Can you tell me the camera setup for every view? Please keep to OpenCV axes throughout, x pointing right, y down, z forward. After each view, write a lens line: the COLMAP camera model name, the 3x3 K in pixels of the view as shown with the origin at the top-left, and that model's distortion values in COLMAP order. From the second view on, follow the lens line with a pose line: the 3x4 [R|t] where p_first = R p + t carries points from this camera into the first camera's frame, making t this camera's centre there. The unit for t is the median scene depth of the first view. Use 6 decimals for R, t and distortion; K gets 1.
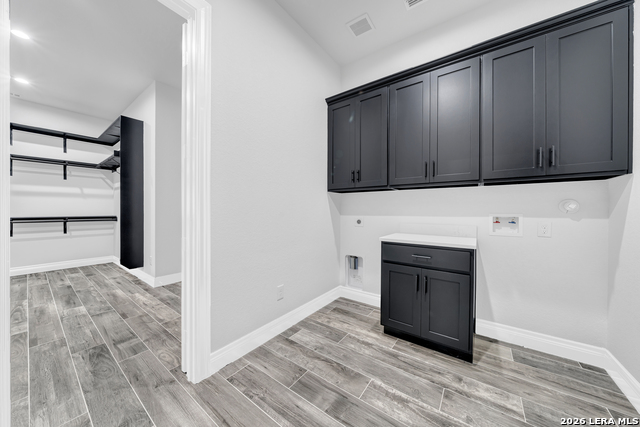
lens RADIAL K [[218.5, 0, 319.4], [0, 218.5, 212.1], [0, 0, 1]] dist [-0.005679, 0.000041]
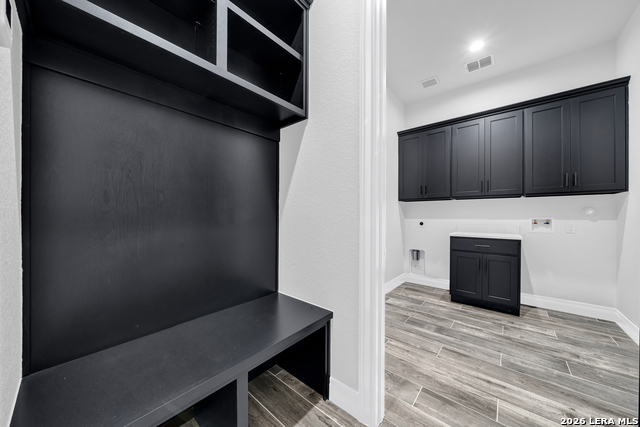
lens RADIAL K [[217.9, 0, 320.2], [0, 217.9, 215.6], [0, 0, 1]] dist [-0.008151, 0.000146]
pose [[0.997205, -0.002236, -0.074675, -0.514933], [0.001878, 0.999986, -0.004864, 0.001990], [0.074685, 0.004710, 0.997196, -0.550437]]
